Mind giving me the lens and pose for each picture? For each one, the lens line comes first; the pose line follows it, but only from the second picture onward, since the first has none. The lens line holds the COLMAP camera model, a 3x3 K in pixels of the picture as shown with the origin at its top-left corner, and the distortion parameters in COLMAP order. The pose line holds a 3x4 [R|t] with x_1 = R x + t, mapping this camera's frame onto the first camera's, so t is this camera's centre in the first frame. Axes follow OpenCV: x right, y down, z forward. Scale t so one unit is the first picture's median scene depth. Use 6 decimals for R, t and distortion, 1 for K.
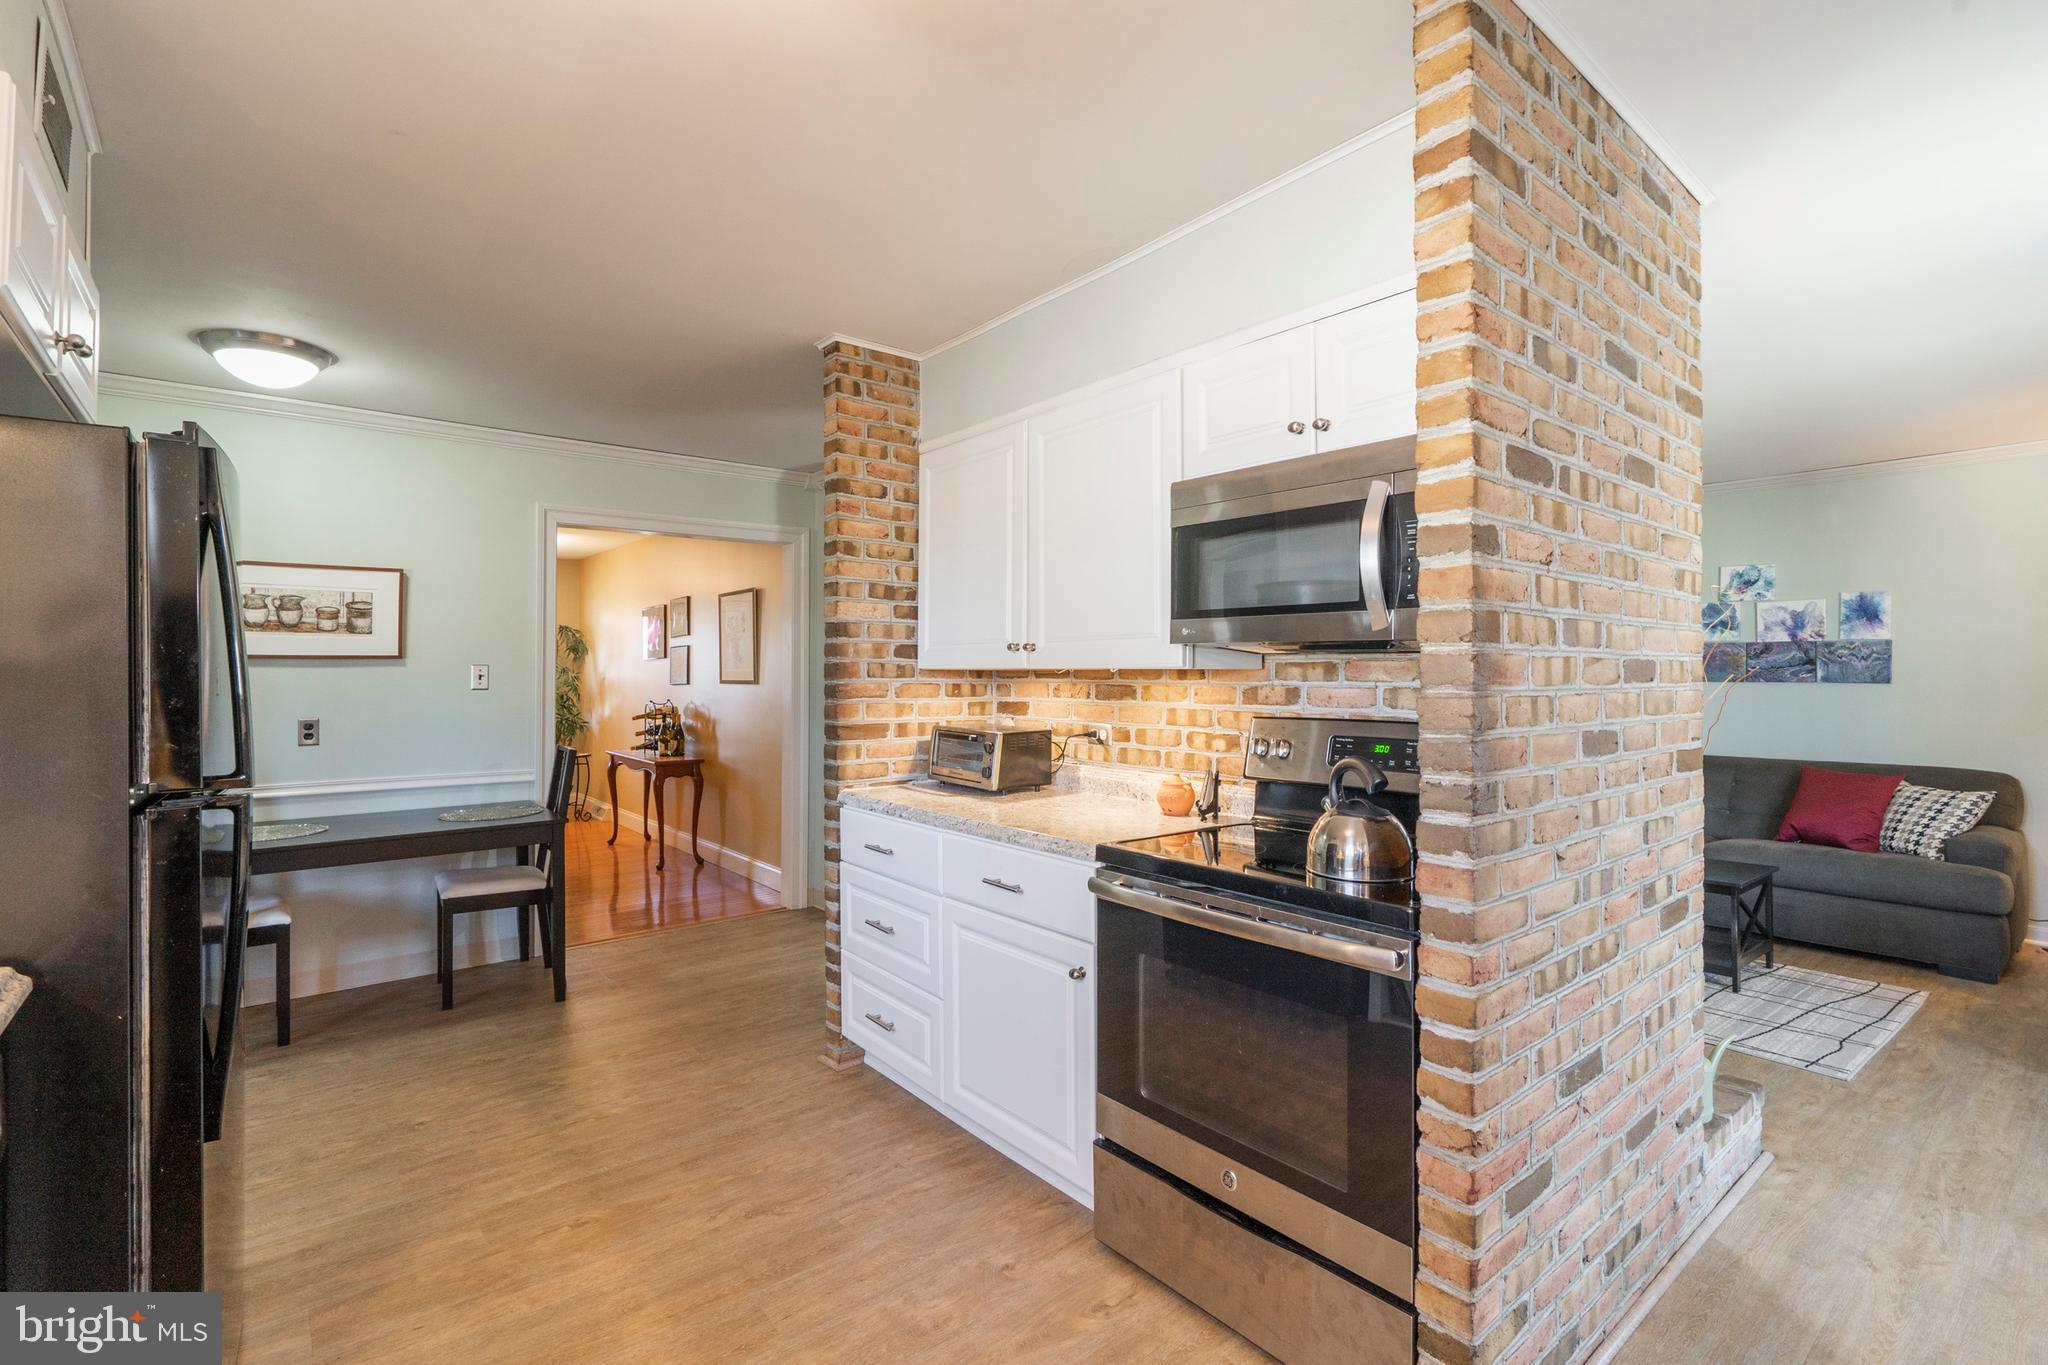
lens RADIAL K [[939.4, 0, 1011.2], [0, 939.4, 679.5], [0, 0, 1]] dist [-0.004077, 0.001077]
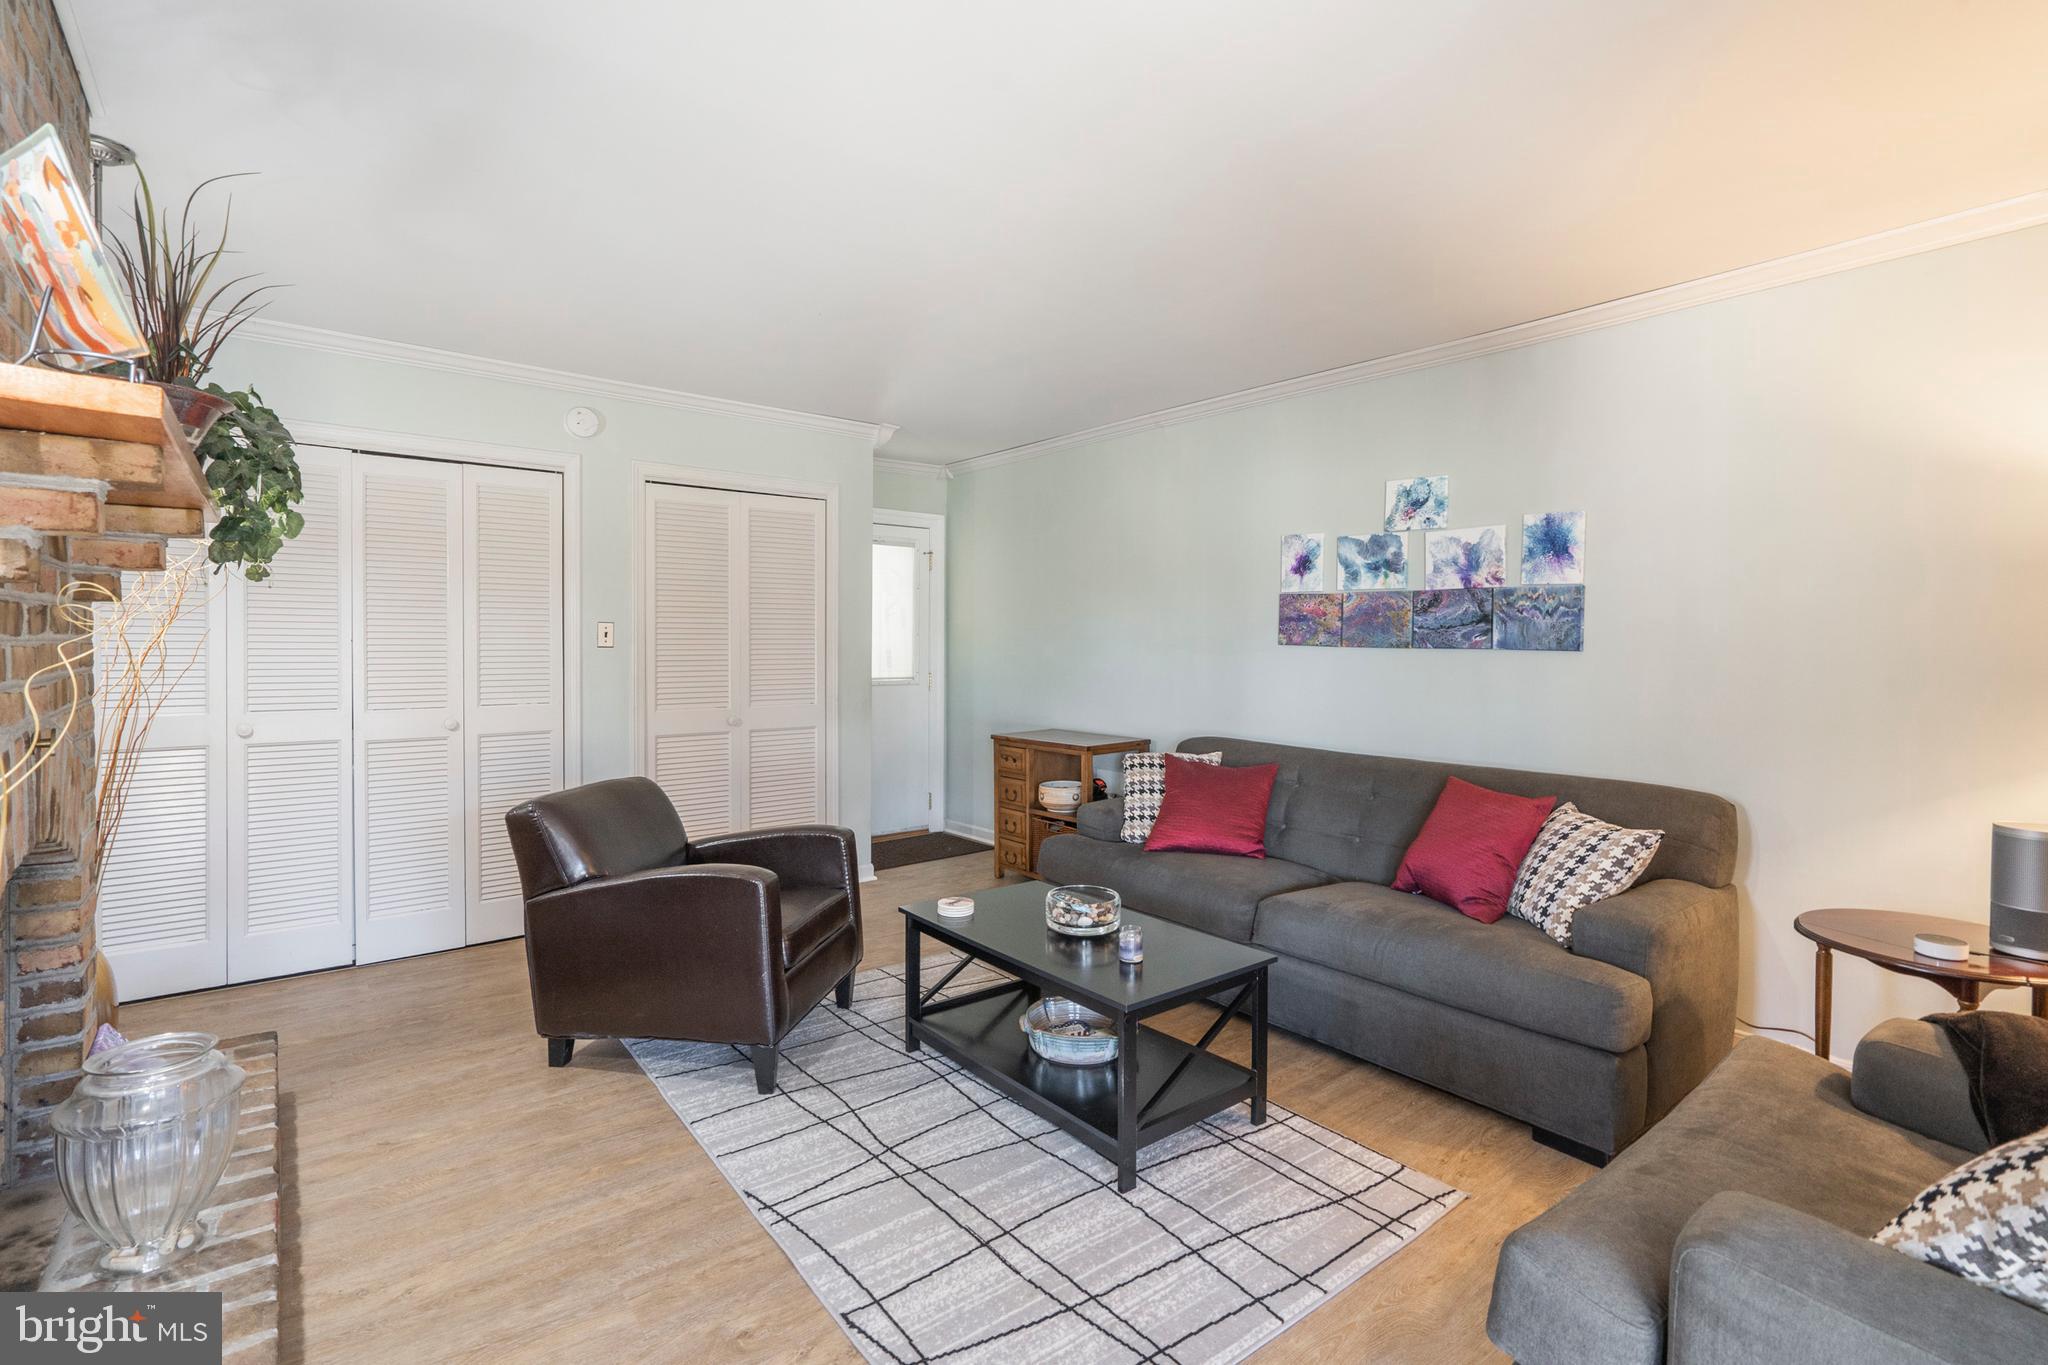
lens RADIAL K [[945.7, 0, 1023.0], [0, 945.7, 655.3], [0, 0, 1]] dist [0.001464, 0.000415]
pose [[0.999925, 0.006582, -0.010363, 0.544626], [-0.006472, 0.999923, 0.010632, 0.002367], [0.010432, -0.010564, 0.999890, 0.327472]]
